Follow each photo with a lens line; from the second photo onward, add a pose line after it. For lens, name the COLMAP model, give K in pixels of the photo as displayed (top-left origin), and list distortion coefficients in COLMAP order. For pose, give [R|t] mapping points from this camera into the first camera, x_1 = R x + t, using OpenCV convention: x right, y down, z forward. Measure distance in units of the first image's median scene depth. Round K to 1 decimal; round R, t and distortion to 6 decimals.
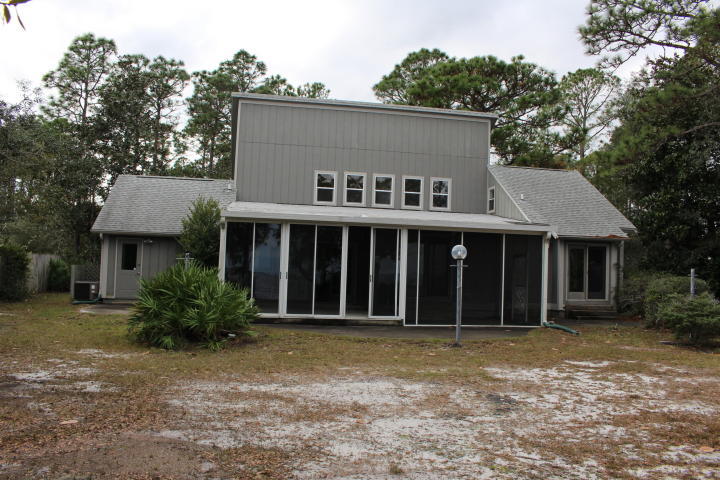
lens RADIAL K [[600.2, 0, 359.4], [0, 600.2, 240.2], [0, 0, 1]] dist [-0.126843, 0.076211]
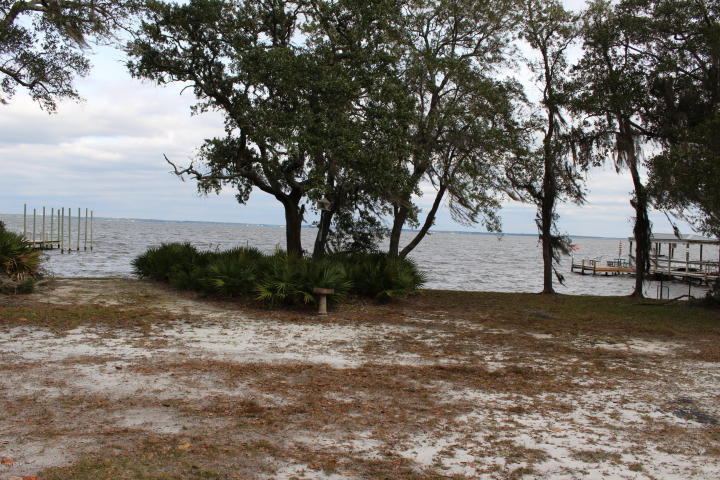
lens RADIAL K [[663.5, 0, 357.8], [0, 663.5, 241.0], [0, 0, 1]] dist [-0.080664, 0.000000]
pose [[-0.991415, -0.068369, 0.111453, 0.672601], [-0.073216, 0.996514, -0.039991, 0.108761], [-0.108330, -0.047808, -0.992965, 2.118065]]
